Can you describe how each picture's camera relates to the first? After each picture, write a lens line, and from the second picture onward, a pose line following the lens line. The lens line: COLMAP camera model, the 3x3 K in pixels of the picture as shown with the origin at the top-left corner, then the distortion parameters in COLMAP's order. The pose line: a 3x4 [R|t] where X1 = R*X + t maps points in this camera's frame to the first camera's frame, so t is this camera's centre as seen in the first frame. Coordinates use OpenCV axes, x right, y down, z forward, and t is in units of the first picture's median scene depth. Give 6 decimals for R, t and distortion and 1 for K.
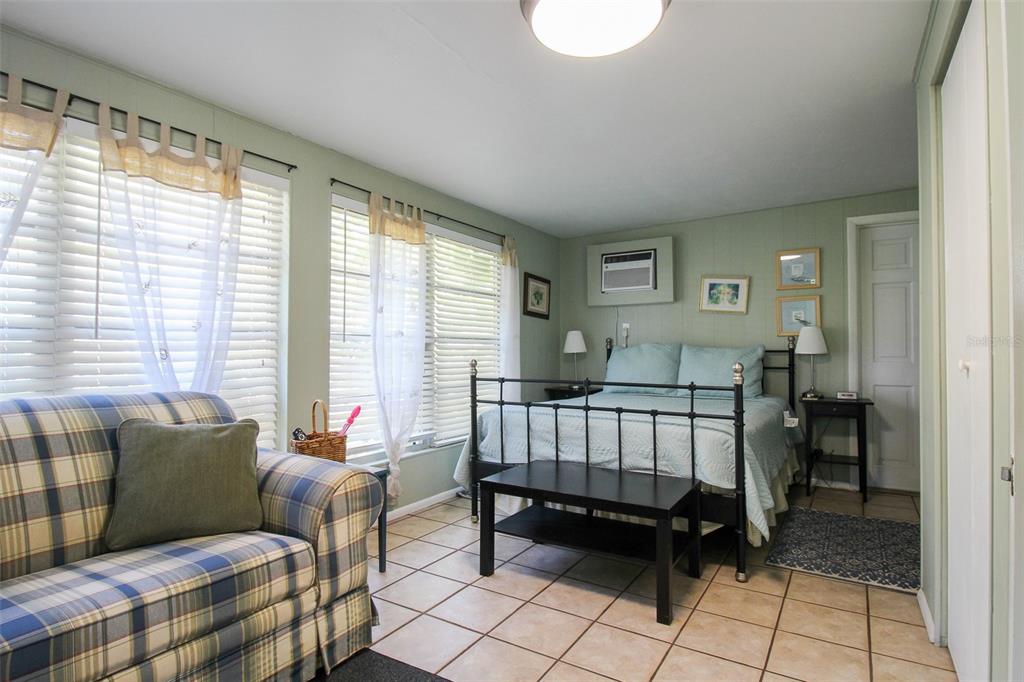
lens RADIAL K [[531.6, 0, 512.0], [0, 531.6, 341.0], [0, 0, 1]] dist [-0.002042, -0.001436]
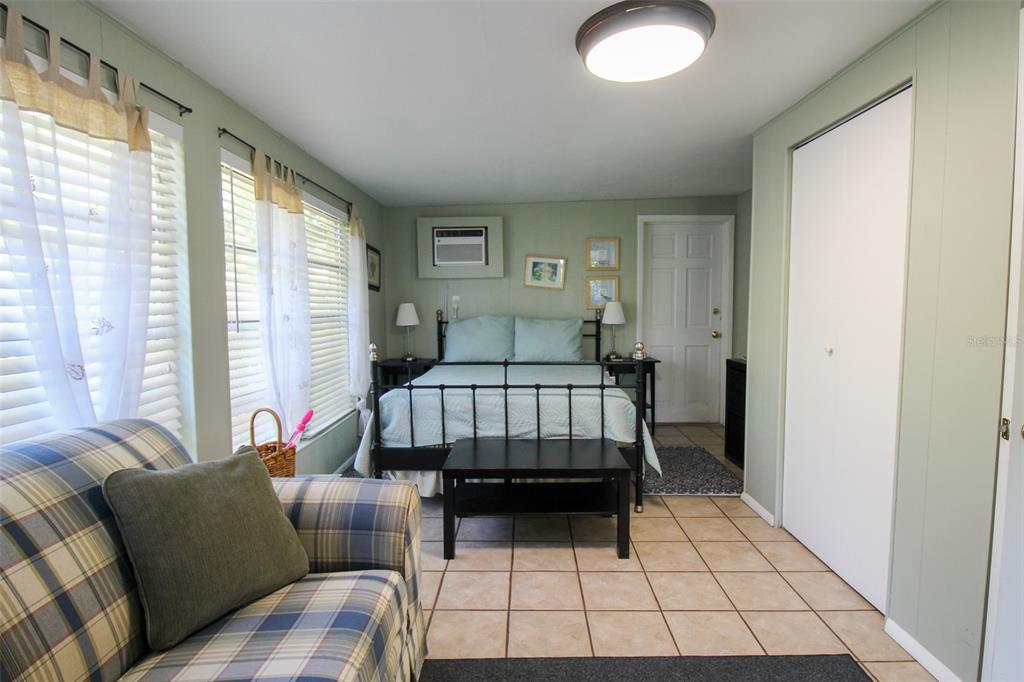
lens RADIAL K [[525.8, 0, 512.0], [0, 525.8, 341.0], [0, 0, 1]] dist [-0.001911, -0.000660]
pose [[0.859733, -0.044008, 0.508845, -0.400098], [0.000686, 0.996379, 0.085015, -0.058900], [-0.510744, -0.072741, 0.856650, 0.086168]]
